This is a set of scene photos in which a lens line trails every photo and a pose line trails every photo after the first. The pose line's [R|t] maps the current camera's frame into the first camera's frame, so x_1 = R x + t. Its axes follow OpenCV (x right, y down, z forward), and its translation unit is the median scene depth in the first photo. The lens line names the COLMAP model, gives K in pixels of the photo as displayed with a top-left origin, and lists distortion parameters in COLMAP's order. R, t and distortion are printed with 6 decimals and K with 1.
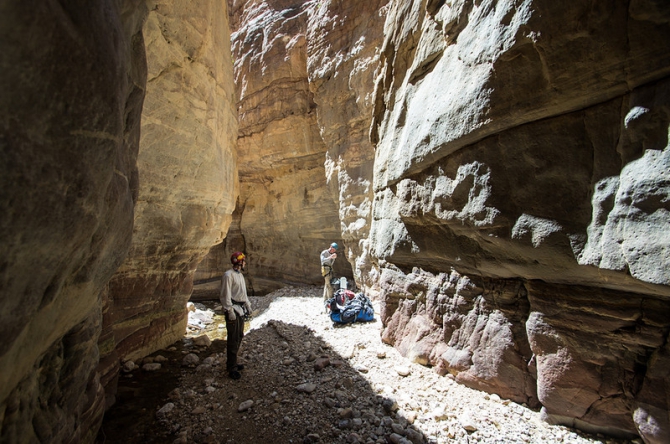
lens RADIAL K [[286.0, 0, 333.3], [0, 286.0, 232.6], [0, 0, 1]] dist [-0.000562, -0.015152]
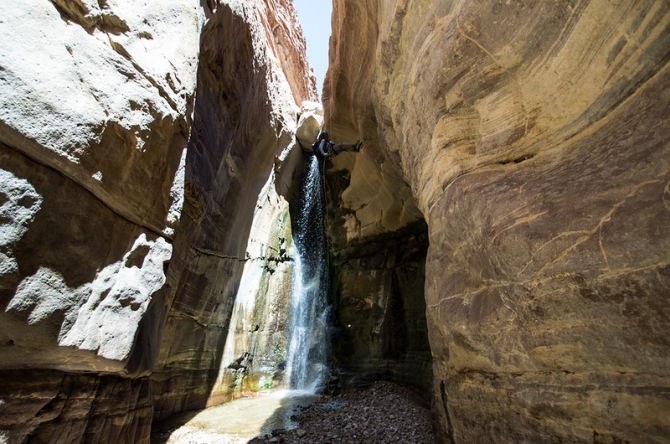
lens RADIAL K [[286.0, 0, 333.3], [0, 286.0, 232.6], [0, 0, 1]] dist [-0.000562, -0.015152]
pose [[-0.820881, 0.222565, 0.525945, -0.545998], [-0.029131, 0.903419, -0.427769, 0.148396], [-0.570355, -0.366469, -0.735116, 1.339139]]
